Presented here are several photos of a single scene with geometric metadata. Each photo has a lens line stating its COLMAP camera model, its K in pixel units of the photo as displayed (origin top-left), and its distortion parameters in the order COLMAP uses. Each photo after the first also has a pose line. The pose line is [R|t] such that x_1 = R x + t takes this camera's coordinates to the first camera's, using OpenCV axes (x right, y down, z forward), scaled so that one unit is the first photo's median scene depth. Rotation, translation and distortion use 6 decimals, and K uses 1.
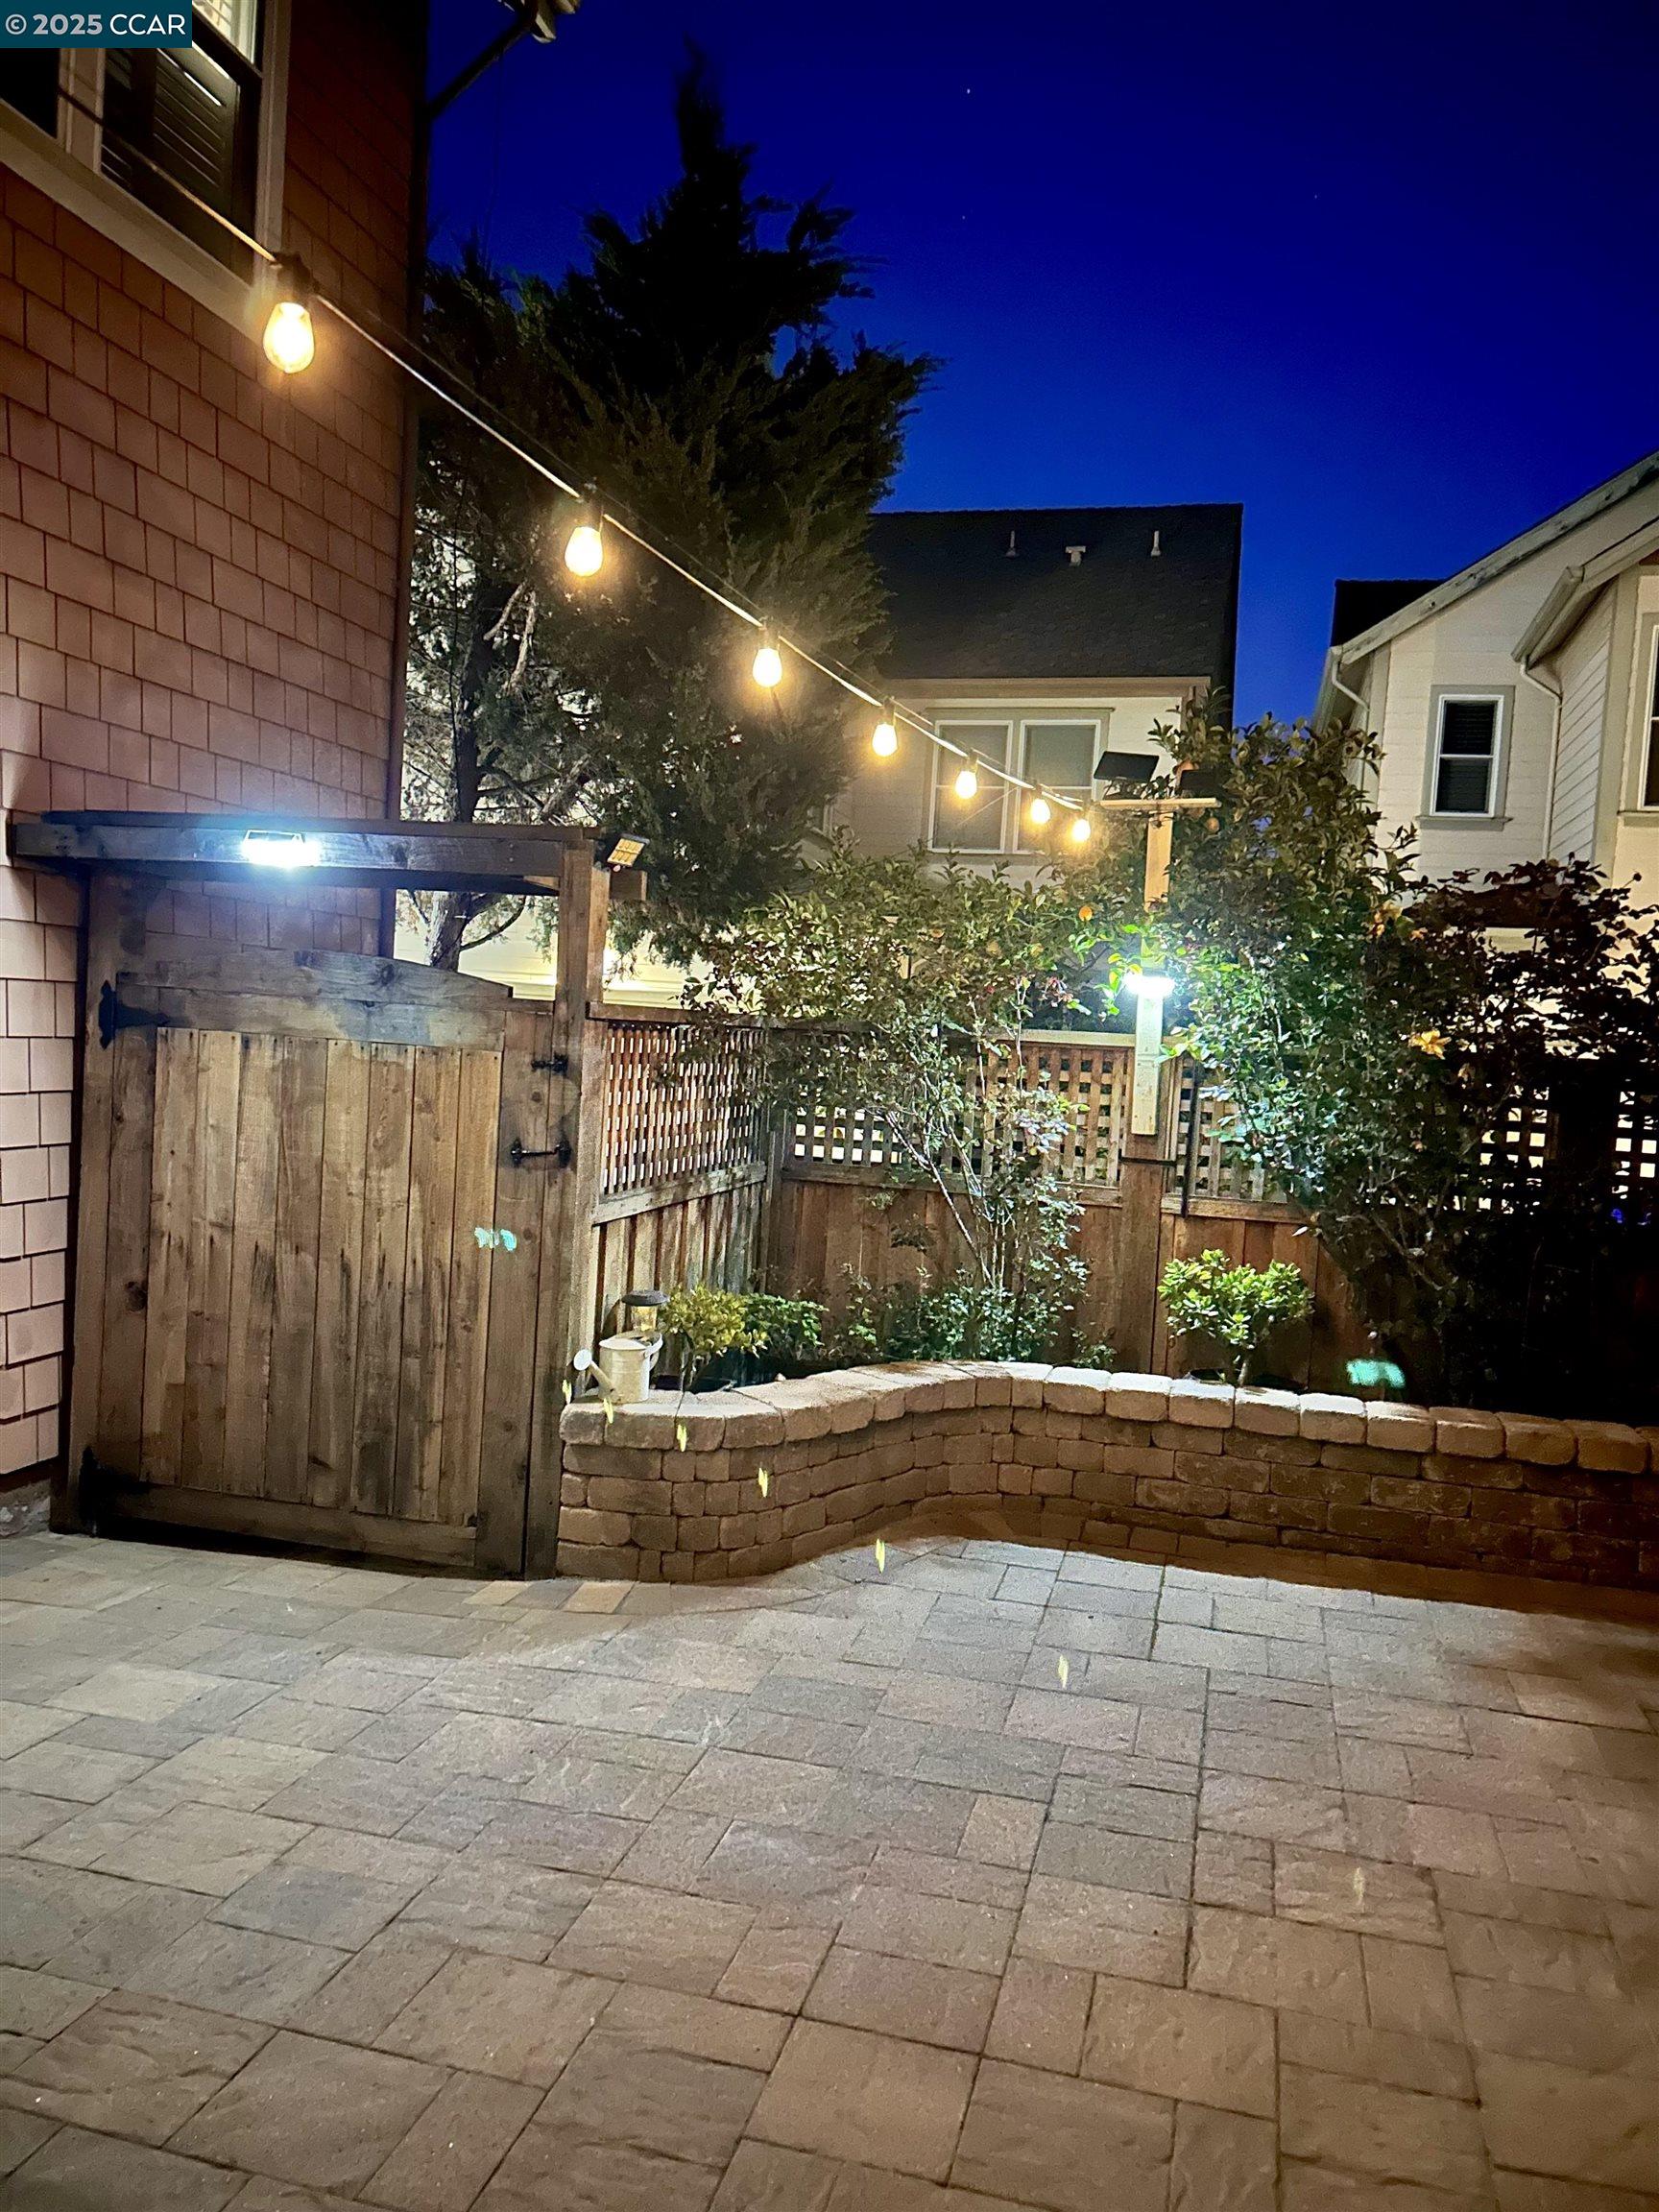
lens RADIAL K [[1647.0, 0, 836.1], [0, 1647.0, 1109.9], [0, 0, 1]] dist [0.040528, -0.014571]
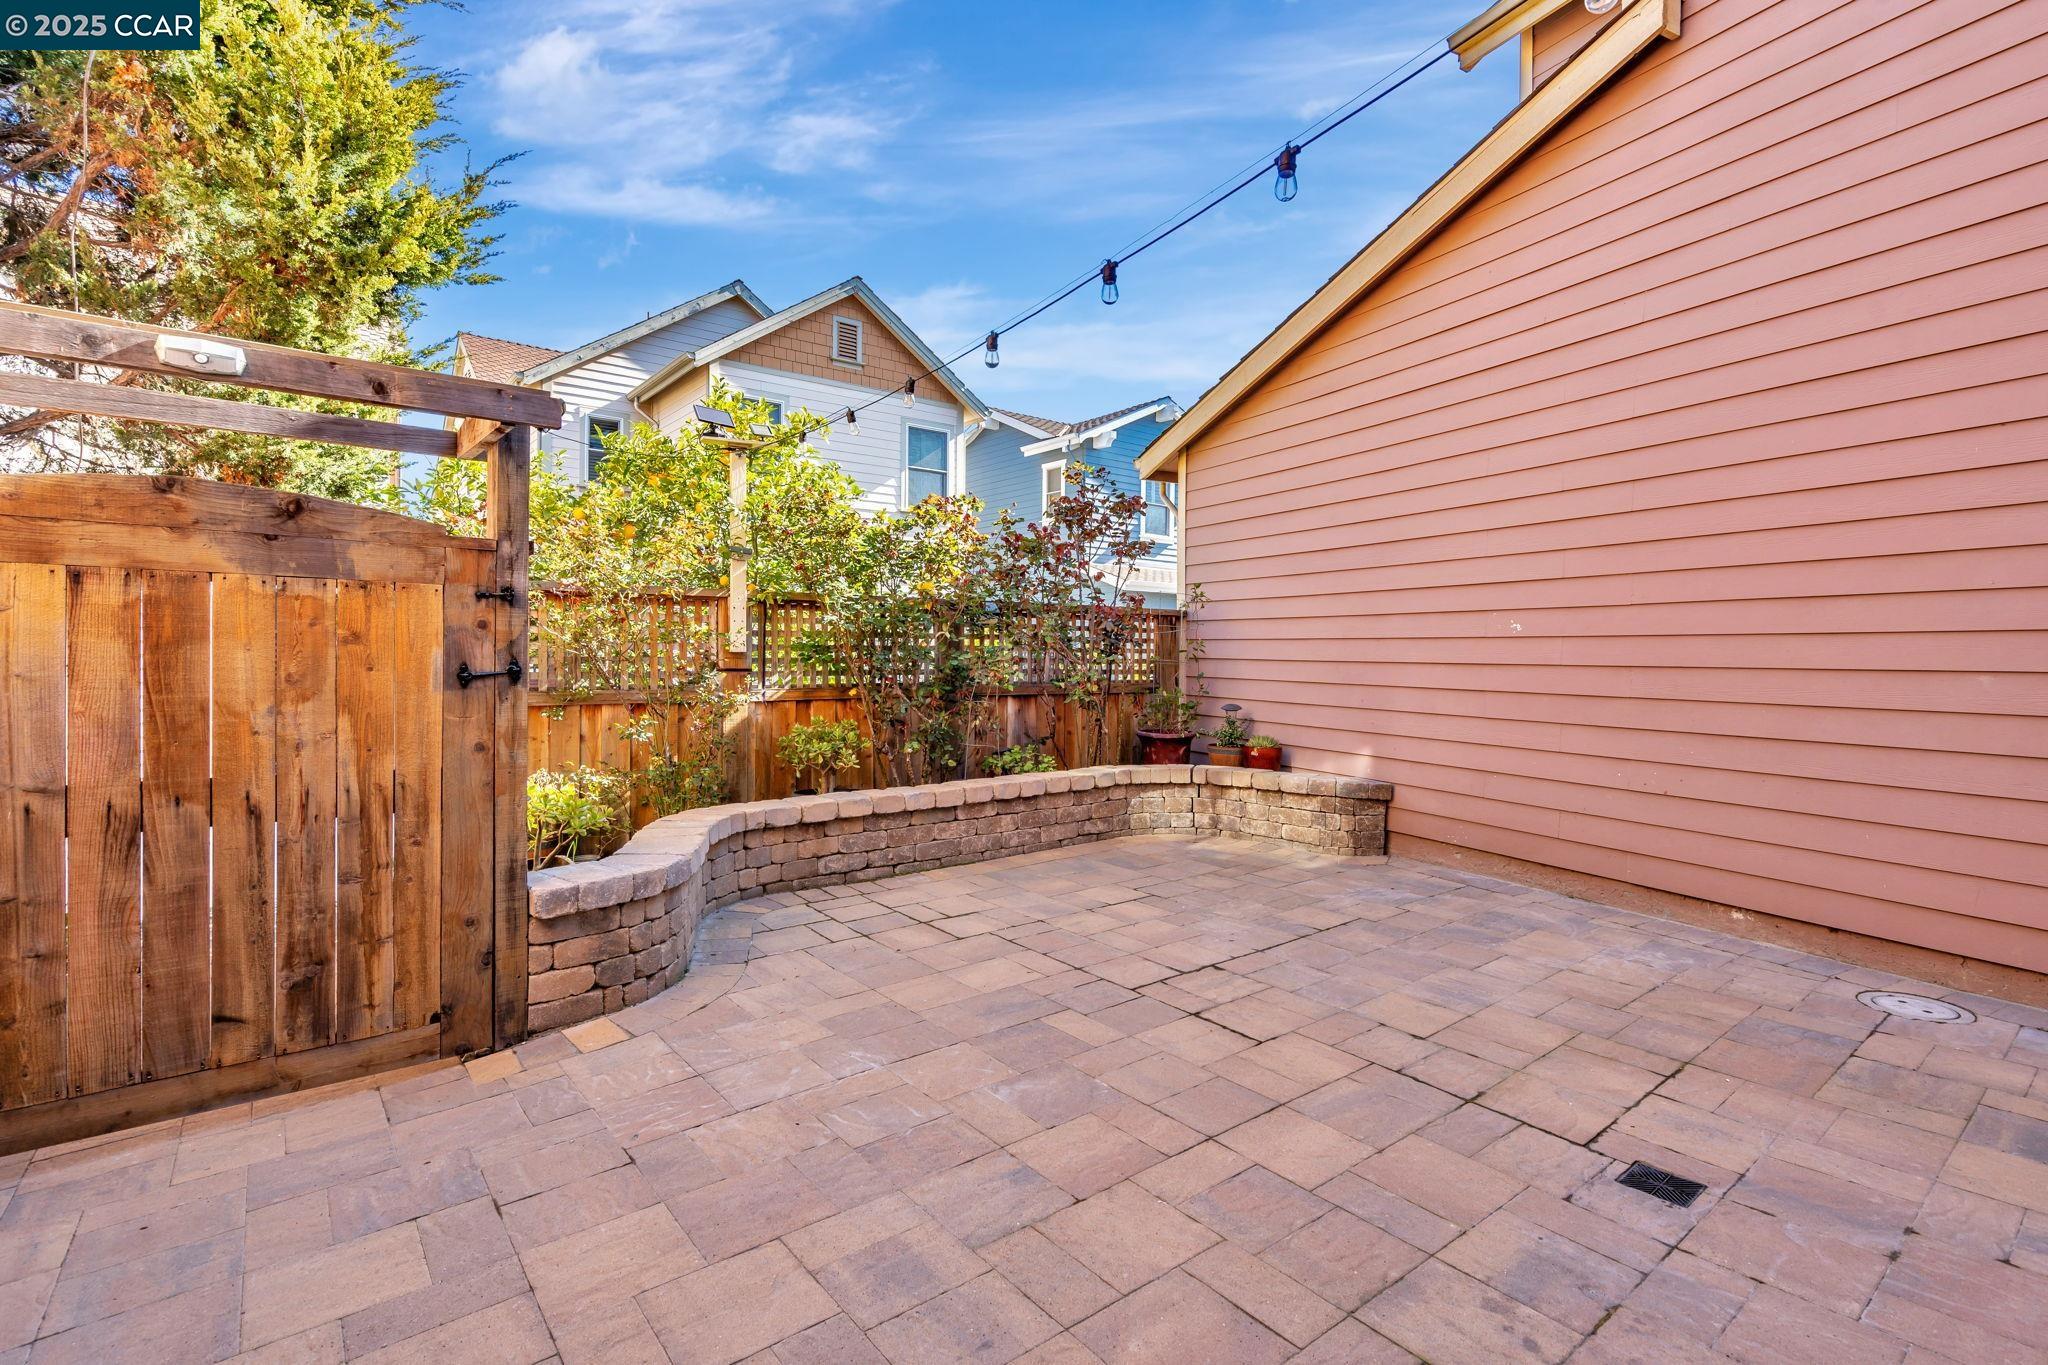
lens RADIAL K [[923.7, 0, 1025.6], [0, 923.7, 667.4], [0, 0, 1]] dist [-0.004630, 0.001126]
pose [[0.615014, -0.064664, 0.785860, -0.442537], [0.068282, 0.997255, 0.028621, 0.028092], [-0.785554, 0.036057, 0.617741, 0.314162]]
